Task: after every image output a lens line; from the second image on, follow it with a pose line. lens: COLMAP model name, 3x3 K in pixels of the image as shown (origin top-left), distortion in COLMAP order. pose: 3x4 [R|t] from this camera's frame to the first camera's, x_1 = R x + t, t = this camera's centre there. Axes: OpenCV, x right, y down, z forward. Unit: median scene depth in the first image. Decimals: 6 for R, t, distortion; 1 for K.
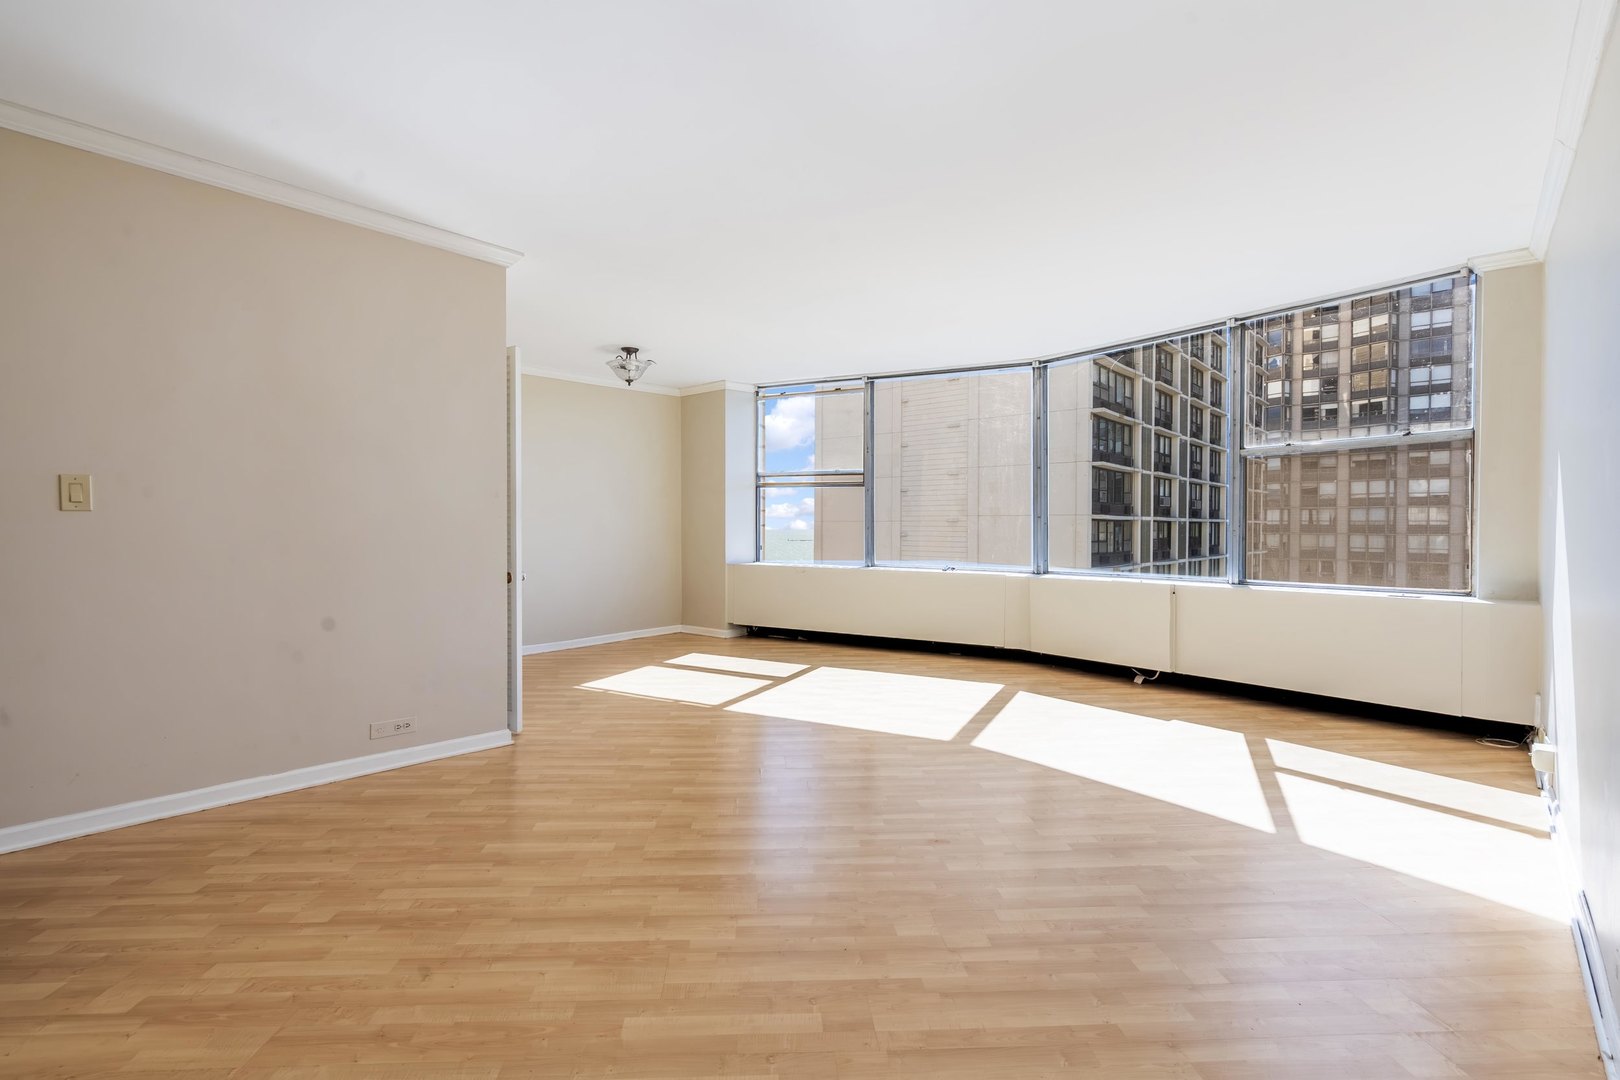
lens RADIAL K [[772.6, 0, 810.0], [0, 772.6, 540.0], [0, 0, 1]] dist [-0.002876, 0.000926]
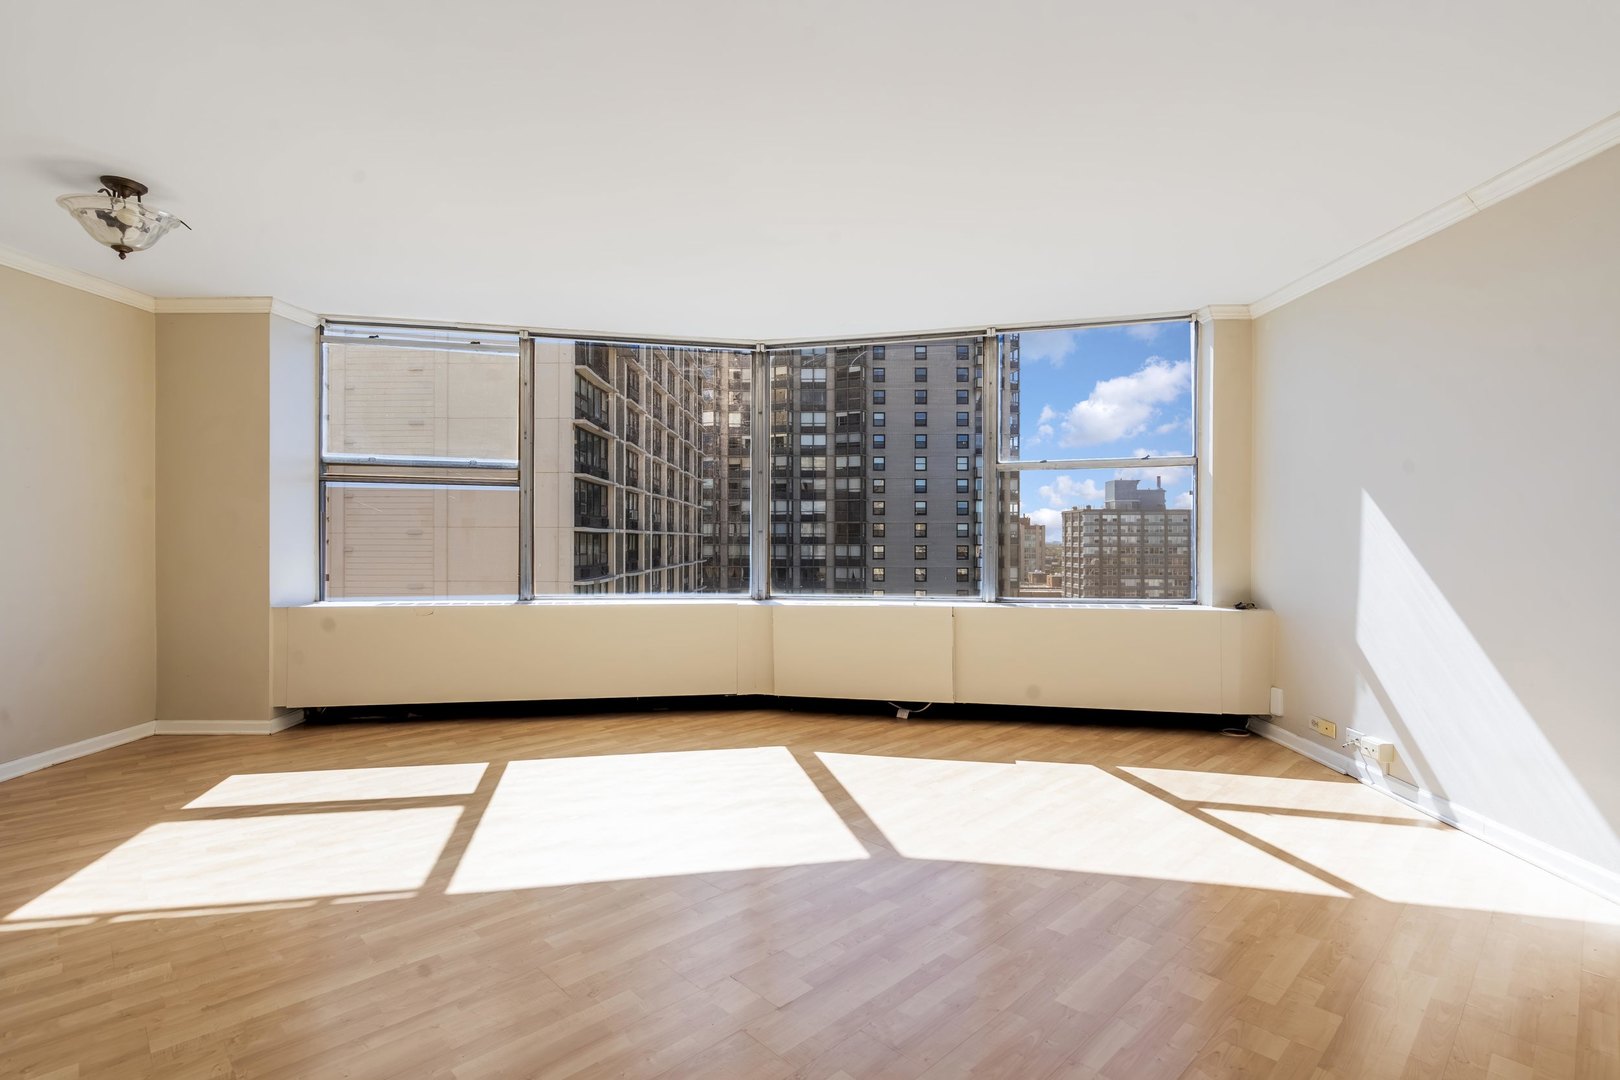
lens RADIAL K [[772.6, 0, 810.0], [0, 772.6, 540.0], [0, 0, 1]] dist [-0.002876, 0.000926]
pose [[0.765399, -0.003033, 0.643549, -0.035478], [0.012869, 0.999861, -0.010594, -0.002015], [-0.643427, 0.016391, 0.765332, 0.058126]]
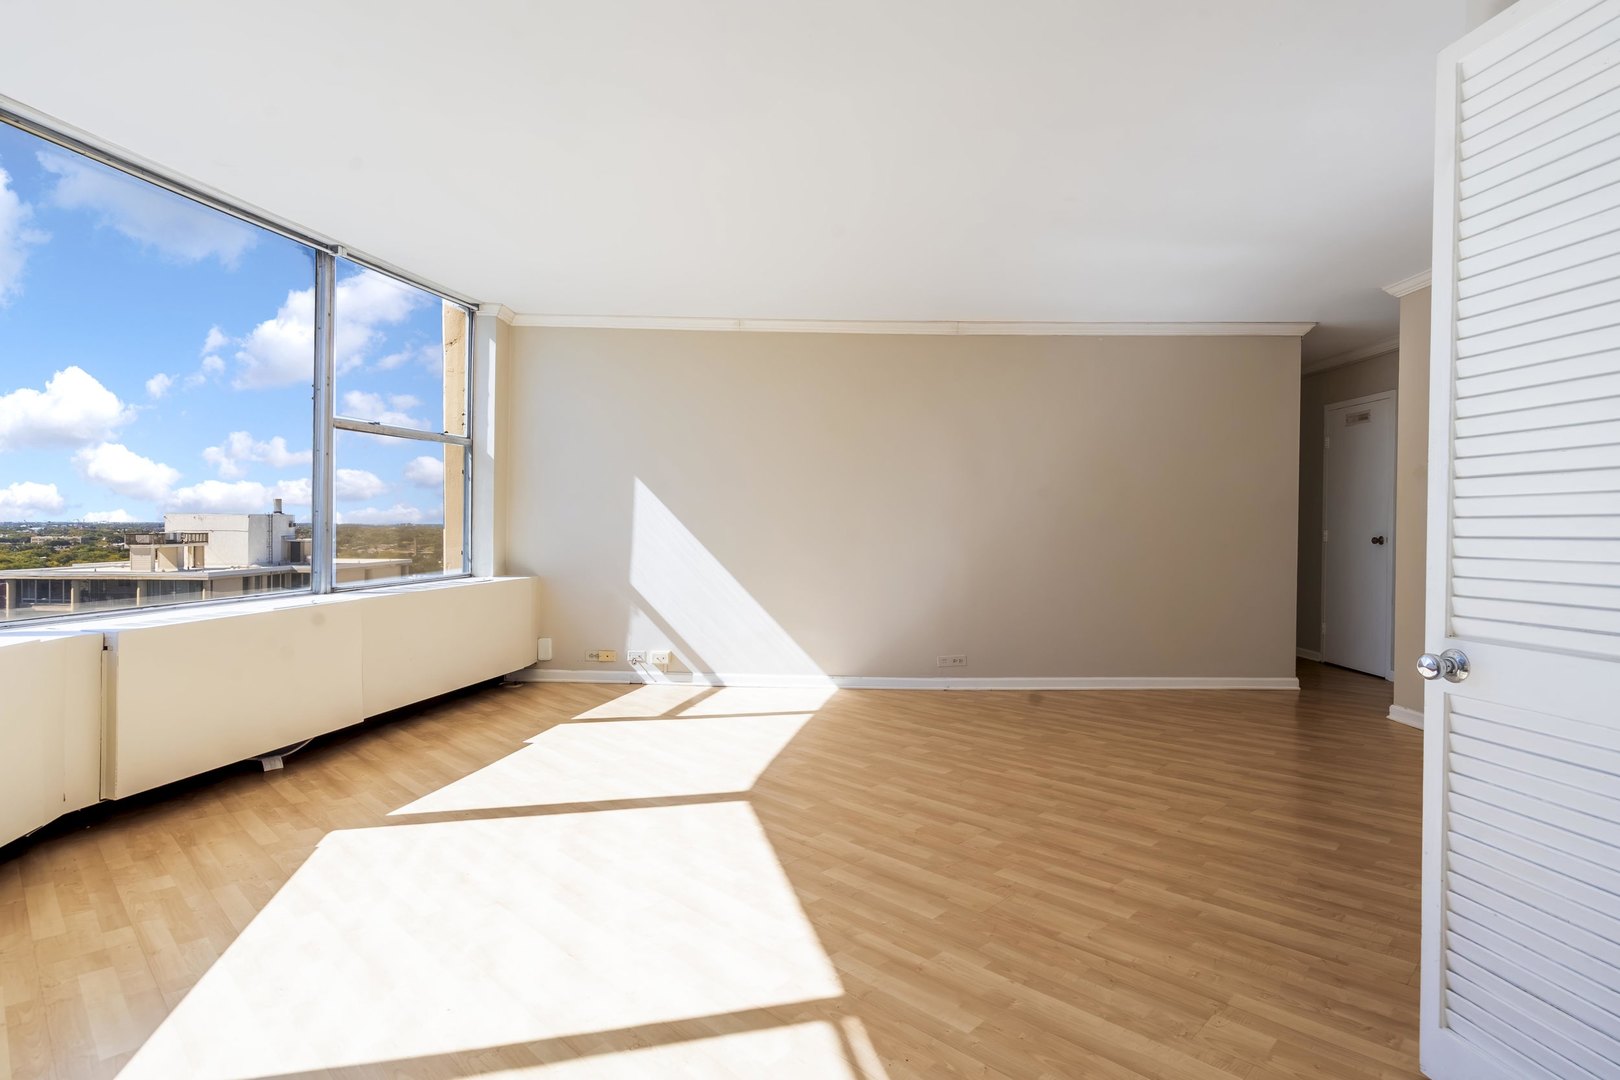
lens RADIAL K [[847.5, 0, 810.0], [0, 847.5, 540.0], [0, 0, 1]] dist [0.001873, 0.001805]
pose [[-0.661510, -0.021122, 0.749639, -0.054953], [0.006697, 0.999397, 0.034069, -0.002809], [-0.749907, 0.027558, -0.660969, 0.170433]]
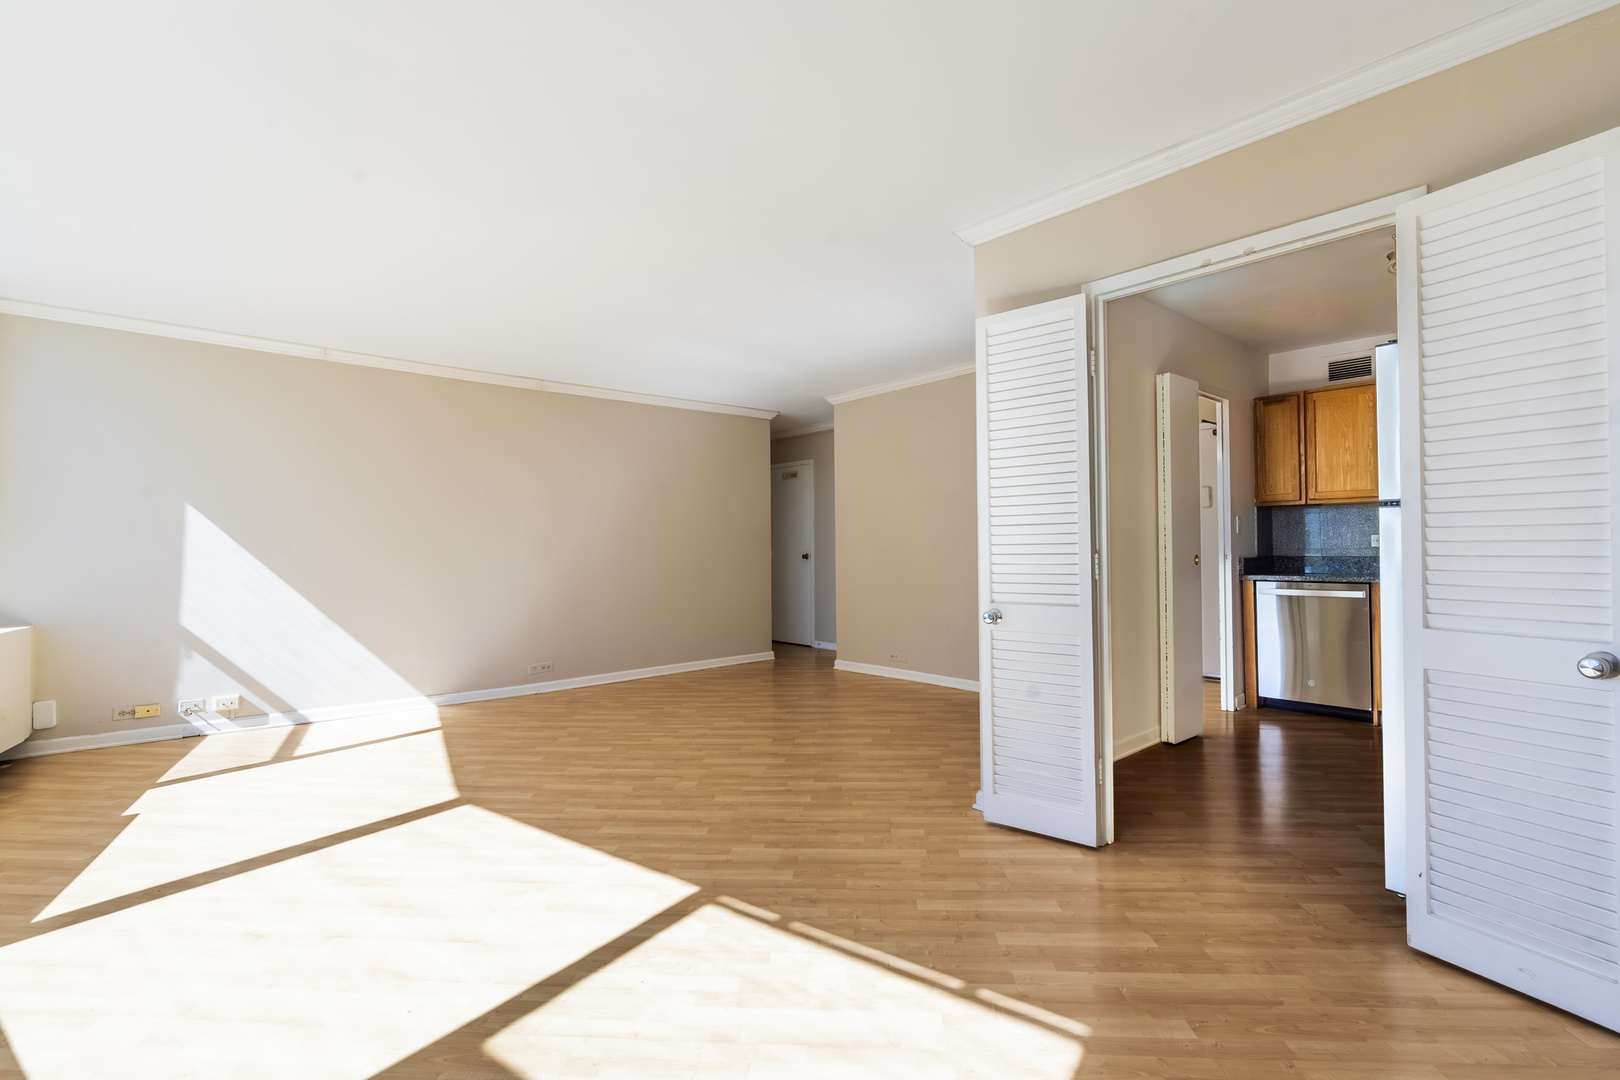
lens RADIAL K [[751.0, 0, 810.0], [0, 751.0, 540.0], [0, 0, 1]] dist [-0.000966, 0.001218]
pose [[-0.991788, 0.007855, 0.127653, -0.034316], [0.009592, 0.999869, 0.013001, -0.004080], [-0.127534, 0.014118, -0.991734, 0.199841]]
